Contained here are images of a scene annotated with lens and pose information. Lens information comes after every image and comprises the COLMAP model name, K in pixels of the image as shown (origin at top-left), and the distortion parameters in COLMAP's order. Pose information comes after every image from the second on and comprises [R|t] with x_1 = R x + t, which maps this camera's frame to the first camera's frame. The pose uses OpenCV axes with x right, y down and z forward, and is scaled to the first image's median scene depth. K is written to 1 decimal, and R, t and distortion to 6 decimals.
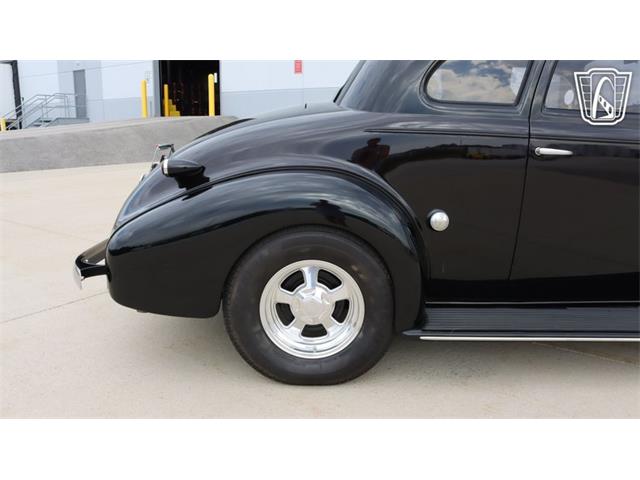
lens RADIAL K [[526.8, 0, 322.1], [0, 526.8, 236.7], [0, 0, 1]] dist [-0.110686, 0.062794]
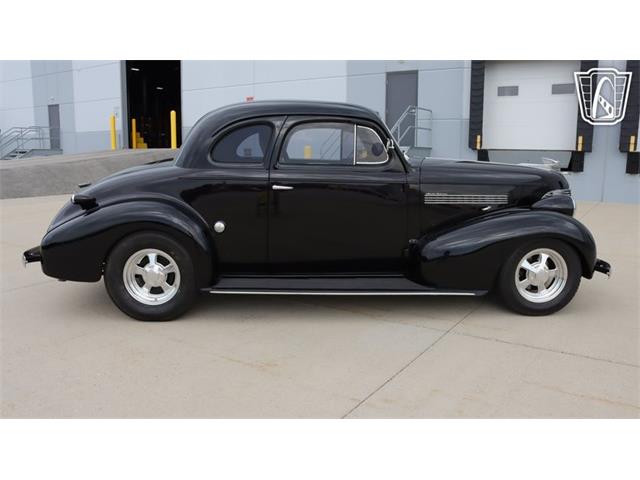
lens RADIAL K [[529.0, 0, 318.4], [0, 529.0, 237.2], [0, 0, 1]] dist [-0.128697, 0.081565]
pose [[0.999488, -0.004984, 0.031598, 0.456867], [0.006586, 0.998687, -0.050806, 0.090694], [-0.031304, 0.050988, 0.998209, -0.745515]]
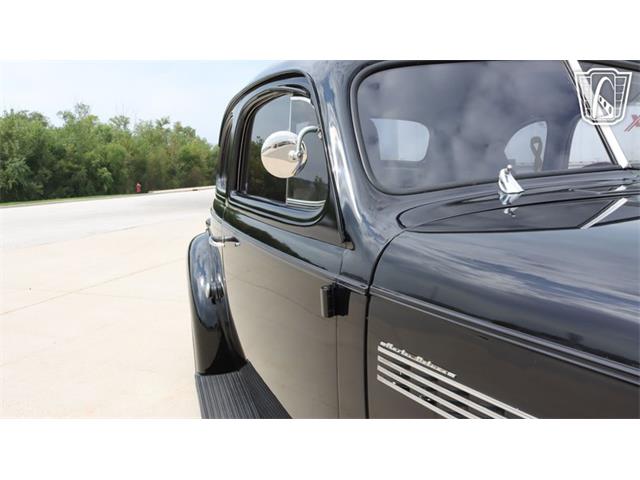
lens RADIAL K [[531.2, 0, 329.8], [0, 531.2, 241.0], [0, 0, 1]] dist [-0.153906, 0.109237]
pose [[0.301901, 0.120931, -0.945638, 1.234733], [-0.180010, 0.981310, 0.068024, -0.237151], [0.936190, 0.149687, 0.318027, 0.788752]]
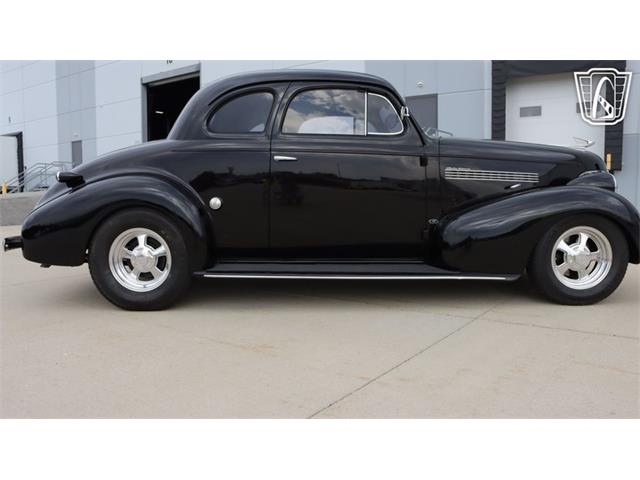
lens RADIAL K [[529.0, 0, 315.5], [0, 529.0, 239.5], [0, 0, 1]] dist [-0.128697, 0.081565]
pose [[0.999823, -0.010592, -0.015544, 0.502755], [0.008548, 0.991975, -0.126143, 0.262338], [0.016755, 0.125988, 0.991890, -0.542748]]
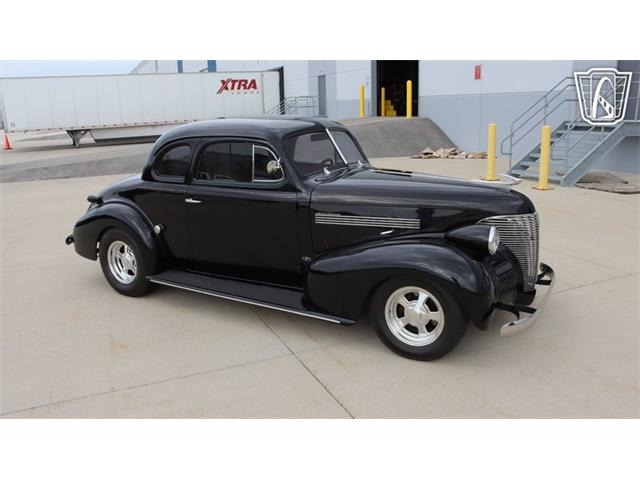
lens RADIAL K [[531.2, 0, 317.8], [0, 531.2, 243.0], [0, 0, 1]] dist [-0.153906, 0.109237]
pose [[0.858434, 0.100419, -0.502998, 1.751474], [-0.081329, 0.994890, 0.059822, -0.145891], [0.506435, -0.010445, 0.862215, -0.522972]]
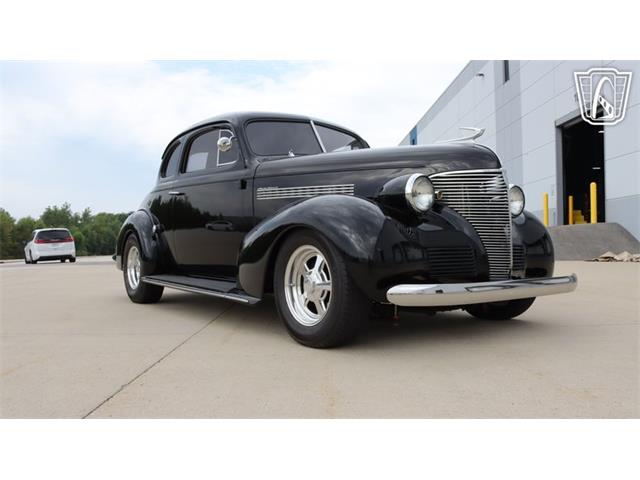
lens RADIAL K [[531.2, 0, 314.8], [0, 531.2, 241.6], [0, 0, 1]] dist [-0.153906, 0.109237]
pose [[0.586571, -0.015202, -0.809755, 2.220724], [-0.164384, 0.976778, -0.137414, 0.199615], [0.793040, 0.213714, 0.570451, 0.248172]]
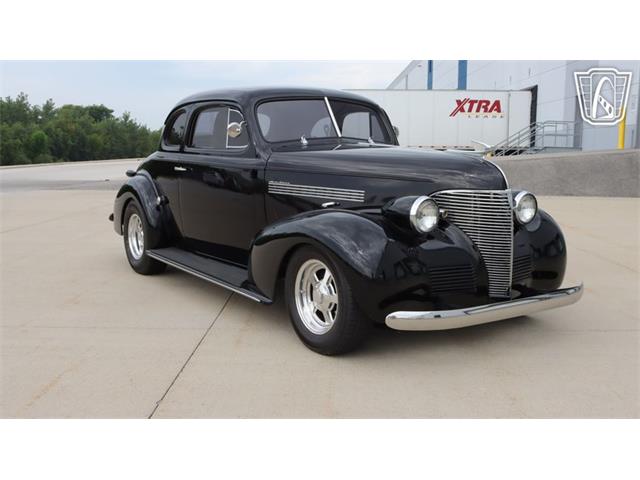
lens RADIAL K [[661.5, 0, 318.7], [0, 661.5, 244.6], [0, 0, 1]] dist [-0.082320, 0.000000]
pose [[0.564769, 0.118782, -0.816656, 2.534344], [-0.181713, 0.983199, 0.017340, -0.017400], [0.804995, 0.138604, 0.576864, 0.004072]]
